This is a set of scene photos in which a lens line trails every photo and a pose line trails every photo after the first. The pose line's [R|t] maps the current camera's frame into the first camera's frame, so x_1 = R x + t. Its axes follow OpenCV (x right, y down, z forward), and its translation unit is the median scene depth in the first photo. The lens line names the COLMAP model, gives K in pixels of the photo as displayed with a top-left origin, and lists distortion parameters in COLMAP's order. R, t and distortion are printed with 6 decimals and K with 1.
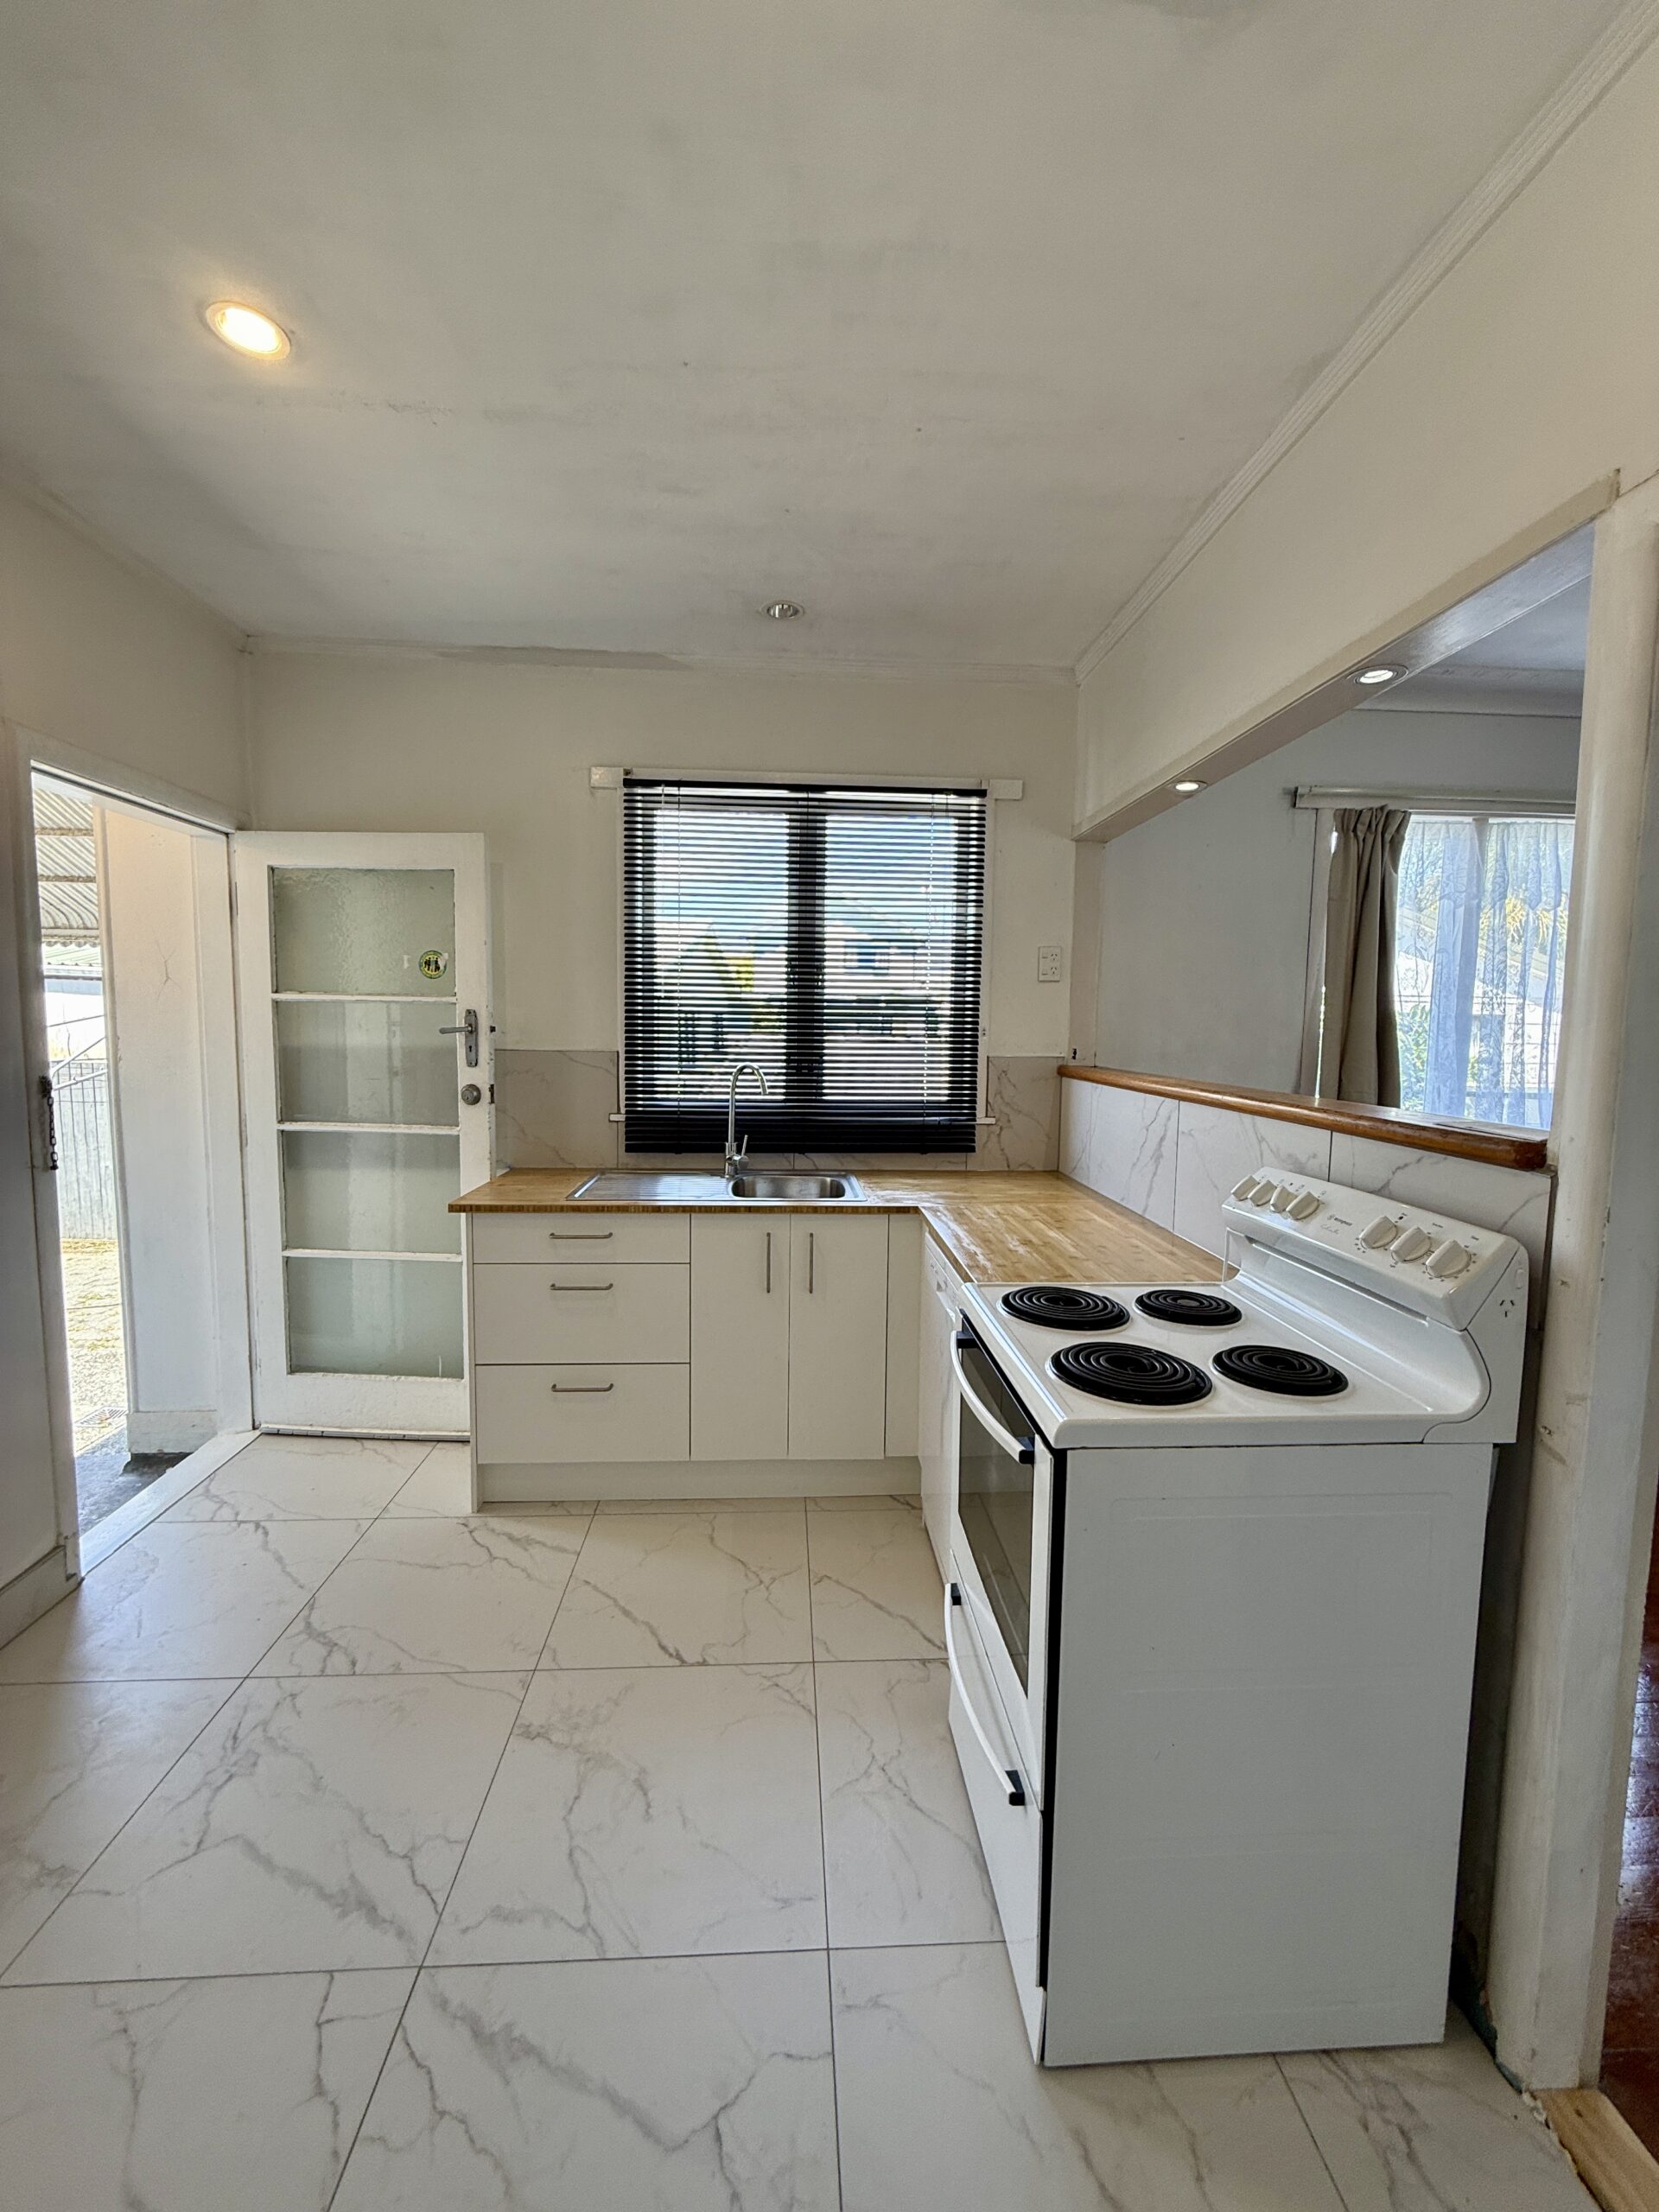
lens RADIAL K [[877.1, 0, 829.9], [0, 877.1, 1099.5], [0, 0, 1]] dist [0.001481, -0.000690]
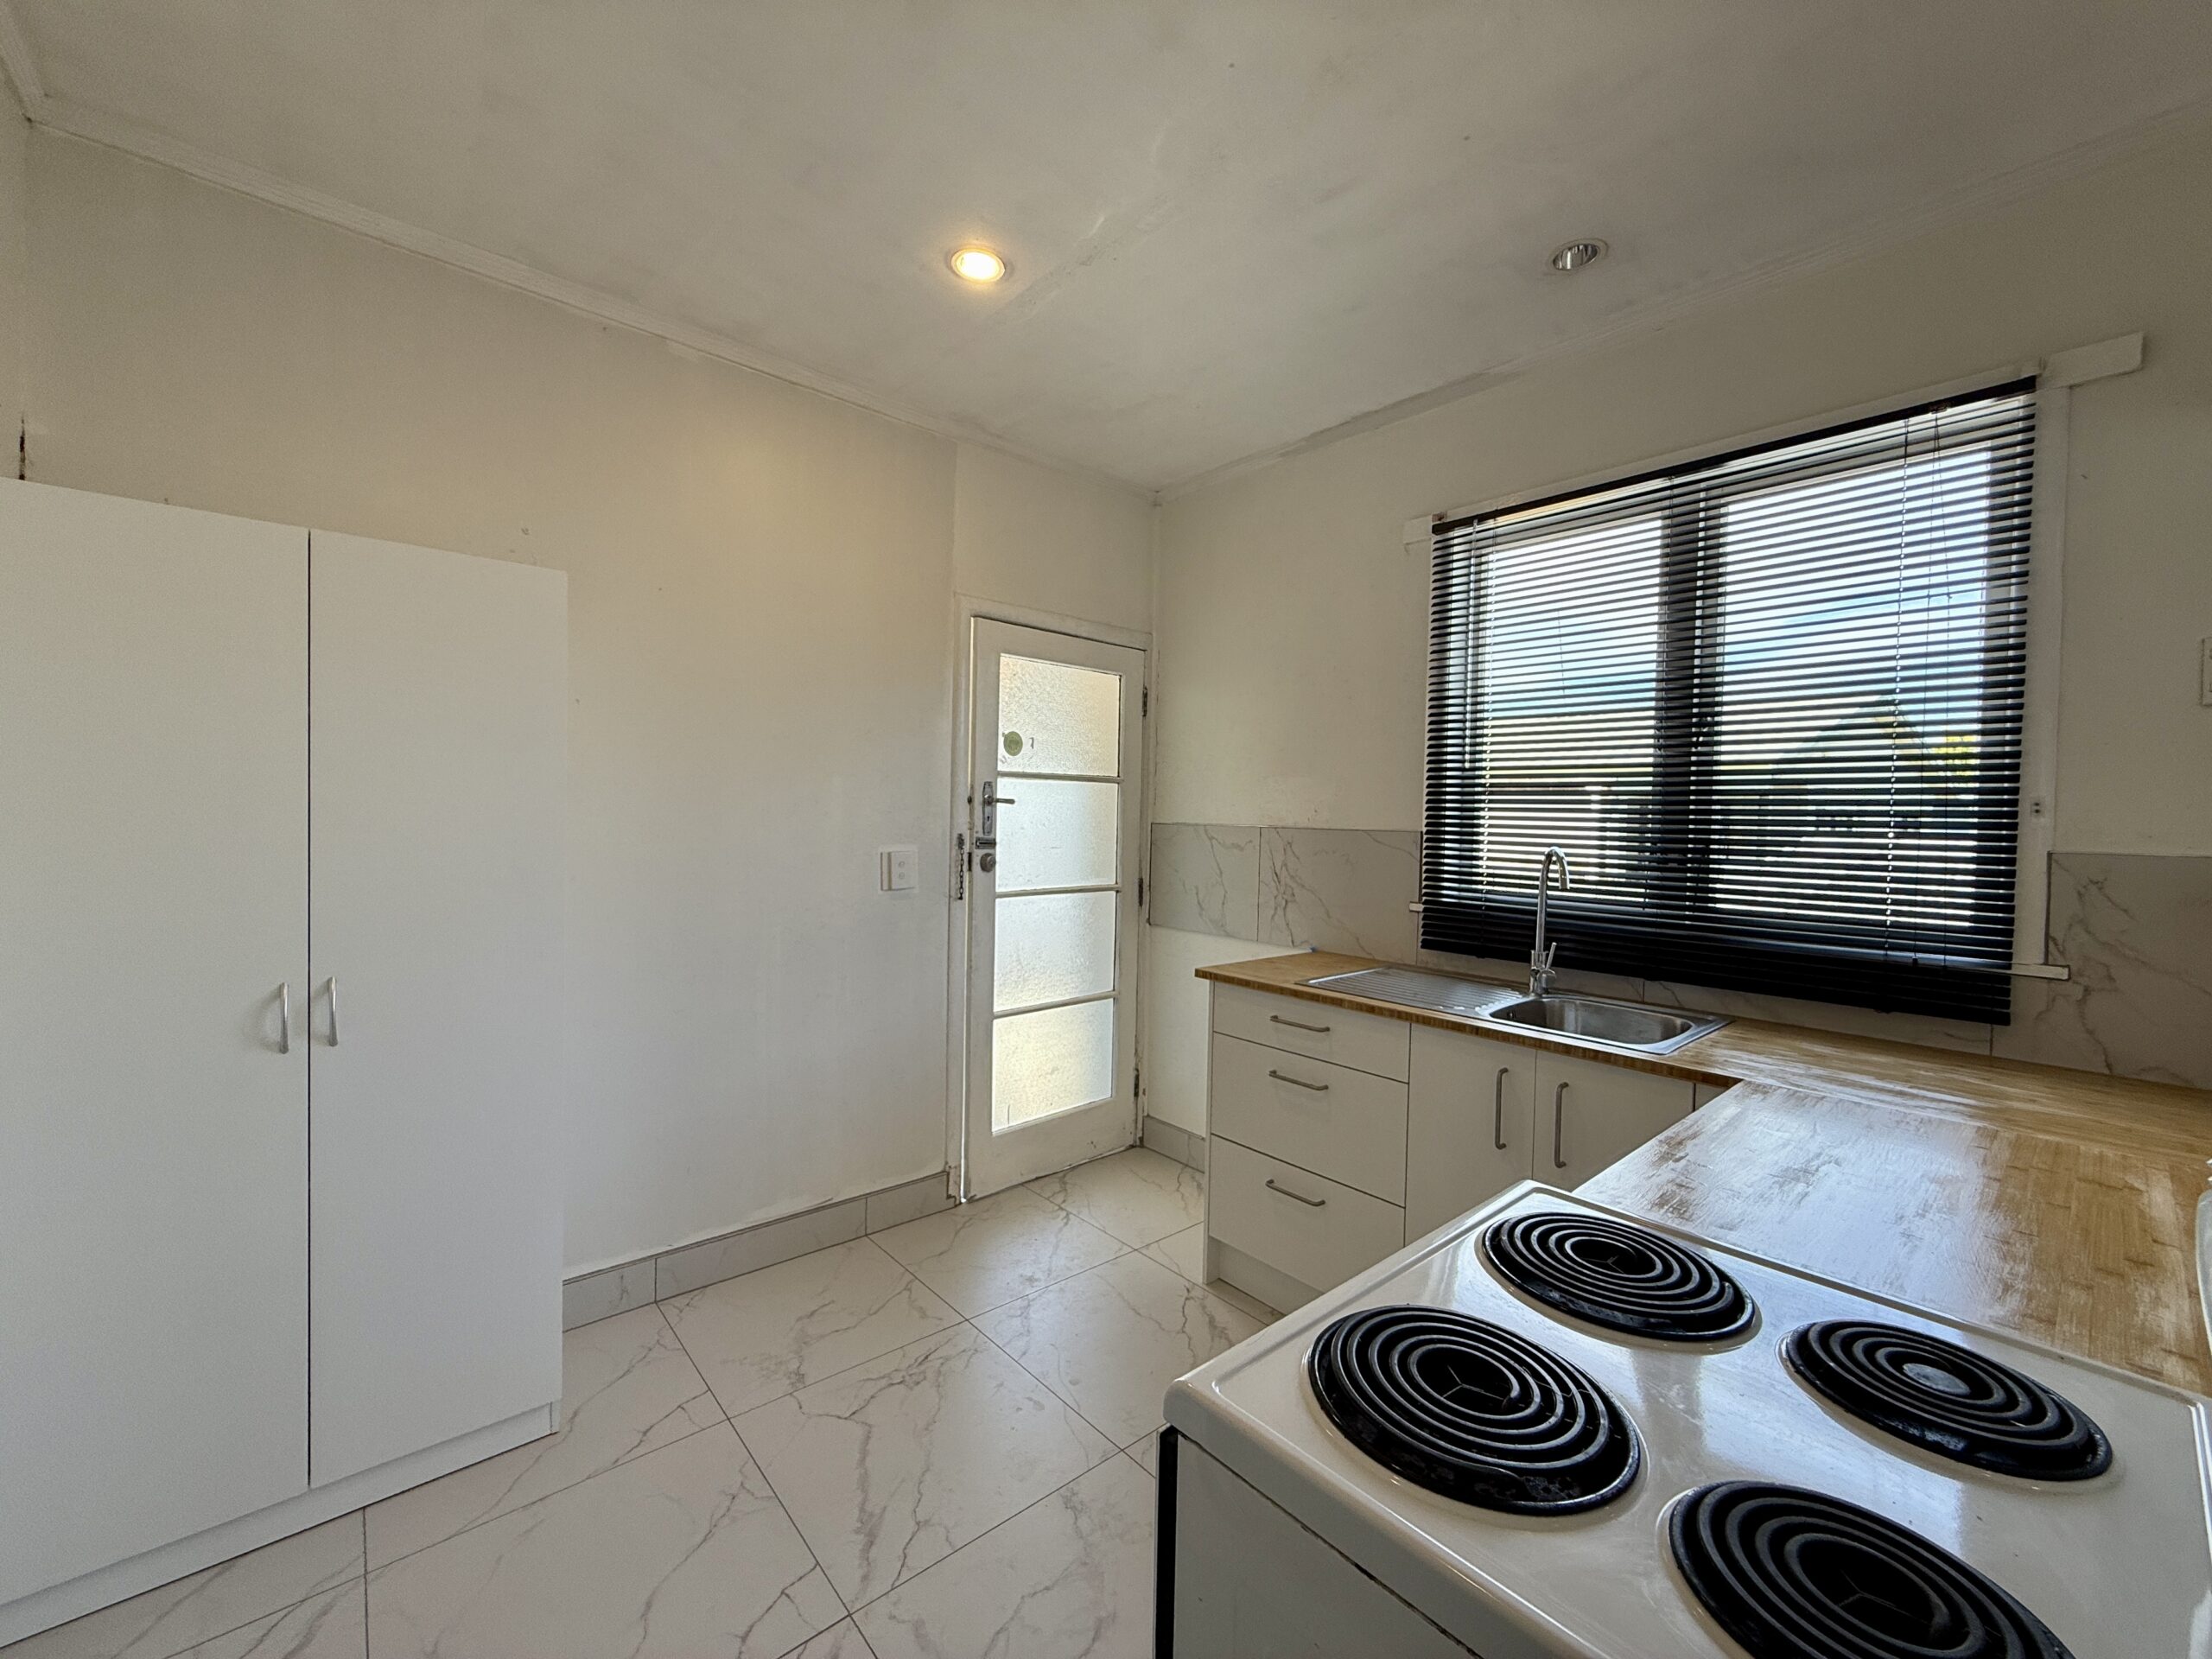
lens RADIAL K [[879.6, 0, 1095.5], [0, 879.6, 830.2], [0, 0, 1]] dist [0.000648, 0.000024]
pose [[0.607602, 0.013319, -0.794130, 0.299352], [-0.080851, 0.995703, -0.045161, 0.011424], [0.790116, 0.091647, 0.606068, 0.239724]]
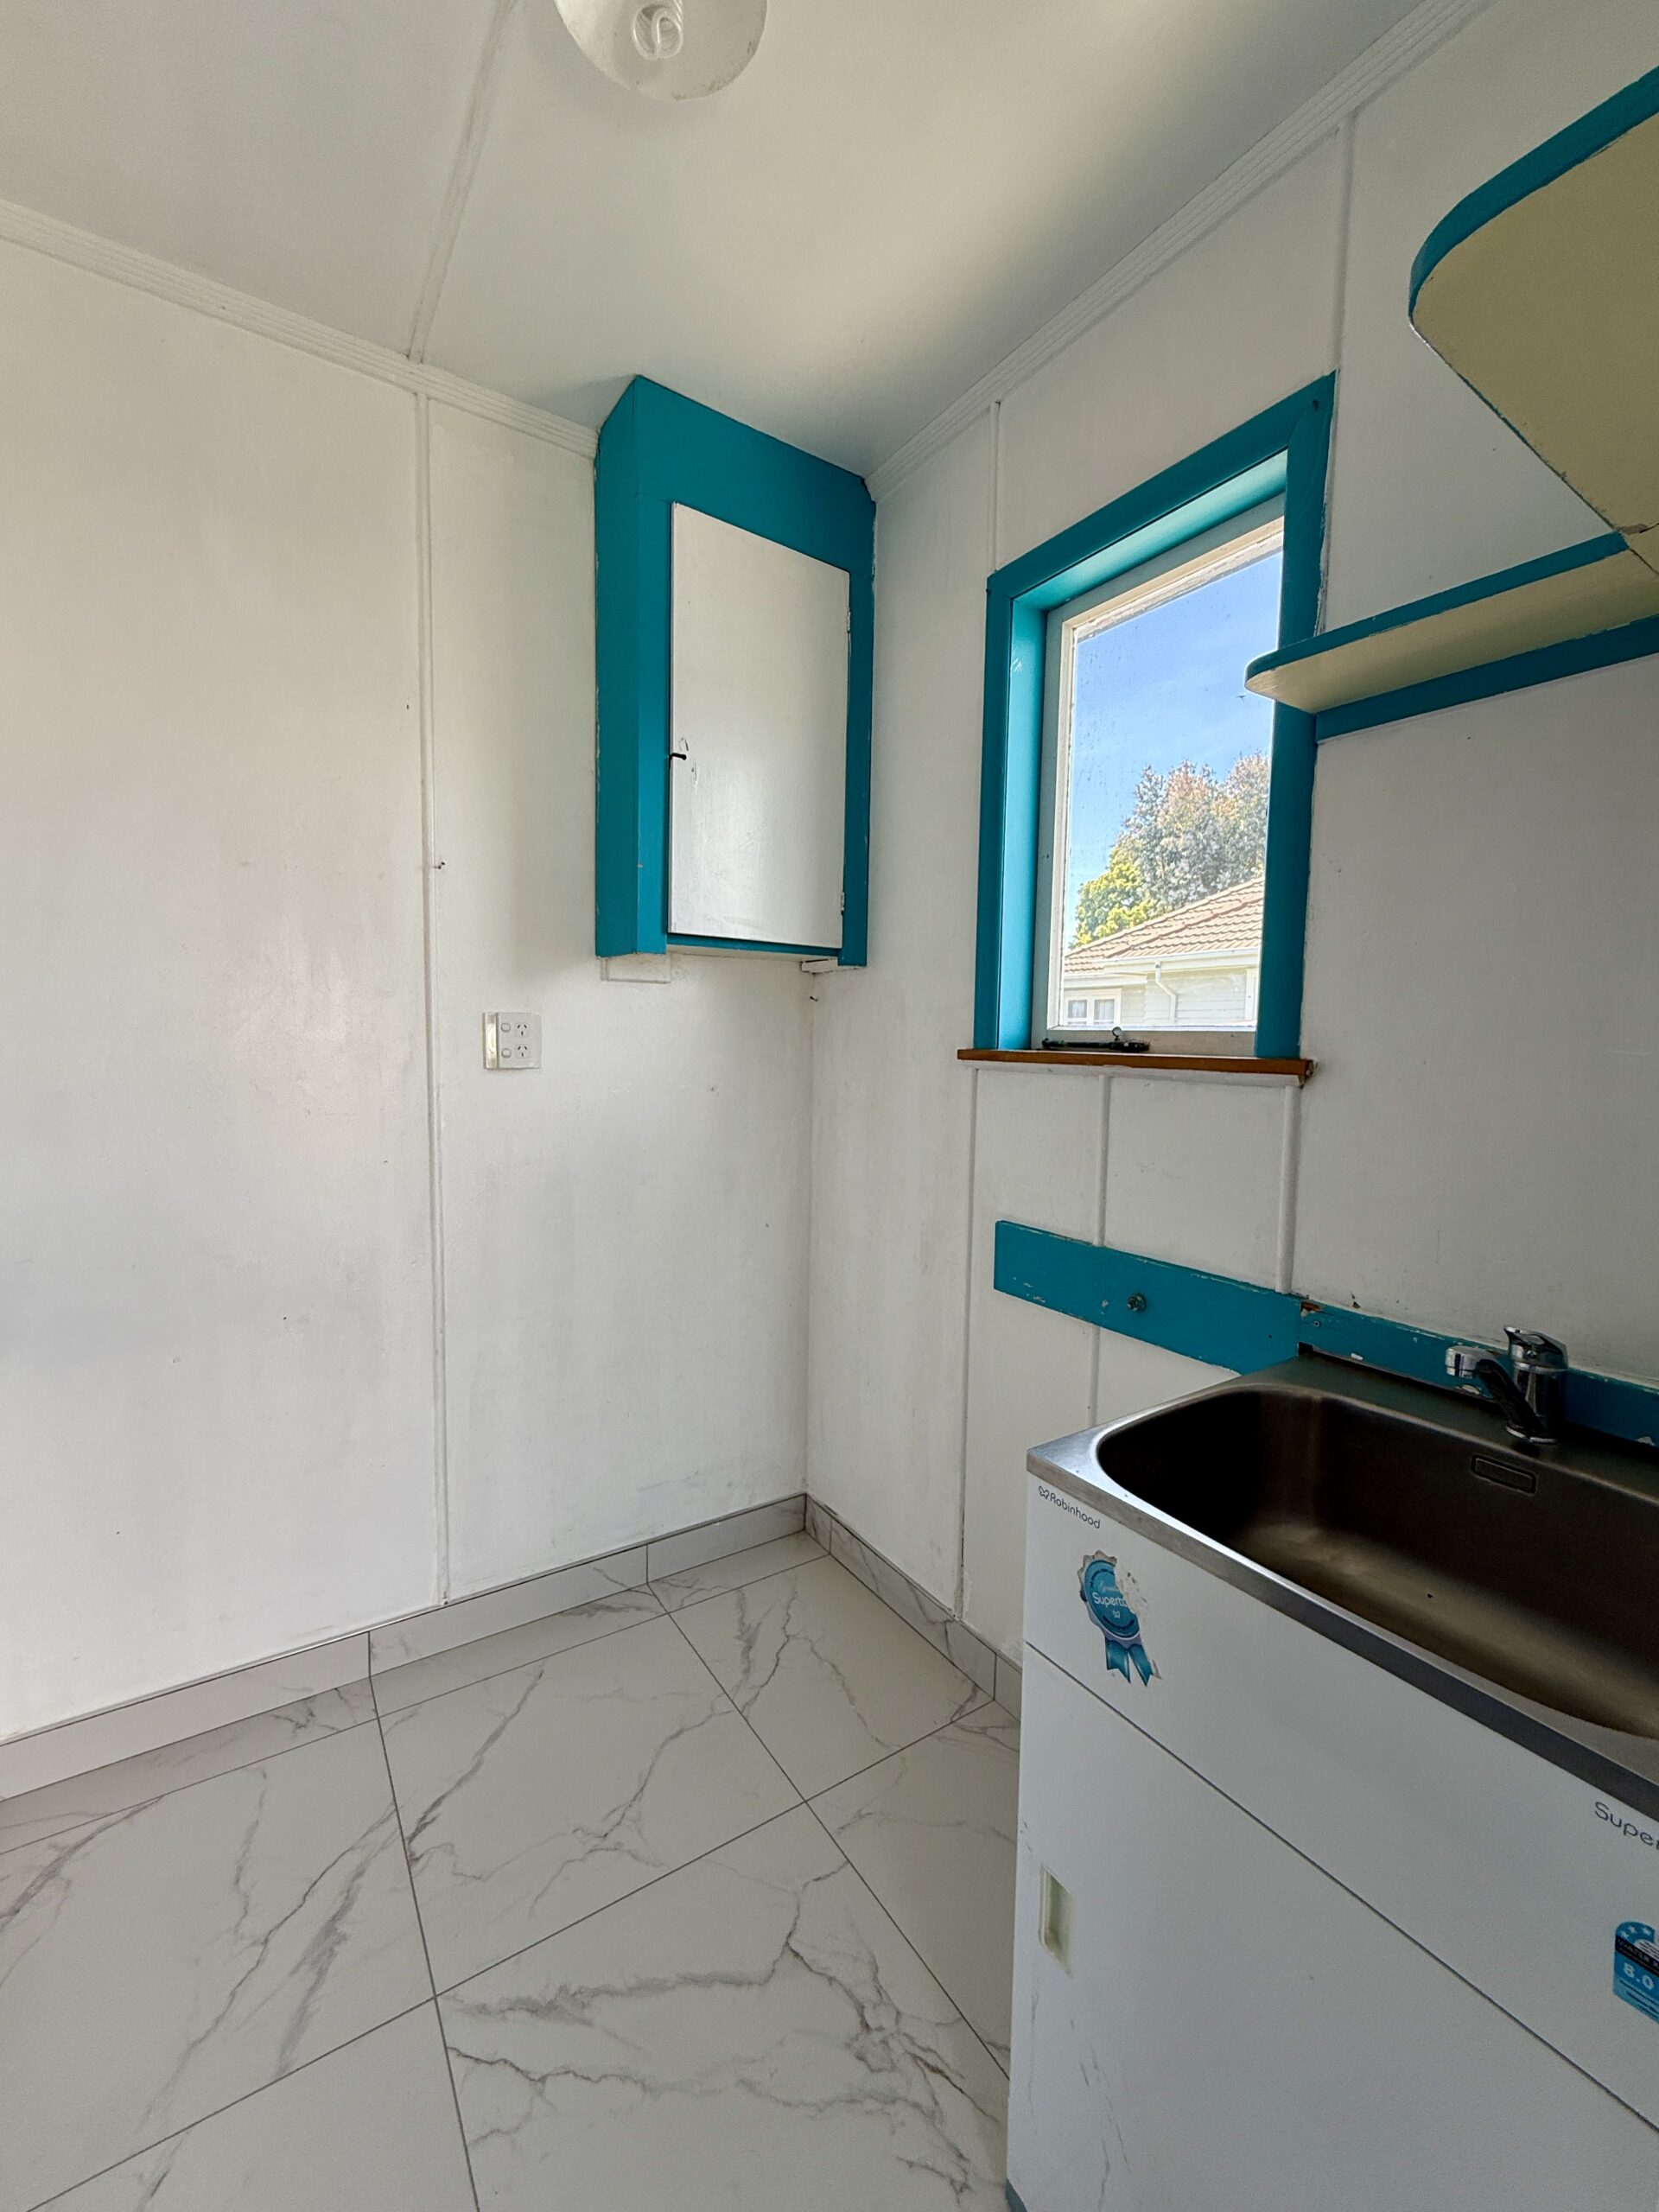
lens RADIAL K [[878.6, 0, 829.2], [0, 878.6, 1103.7], [0, 0, 1]] dist [0.000157, -0.000044]
pose [[-0.859764, 0.005563, -0.510662, -0.177613], [-0.074839, 0.987773, 0.136761, -0.059163], [0.505179, 0.155800, -0.848835, 0.935835]]
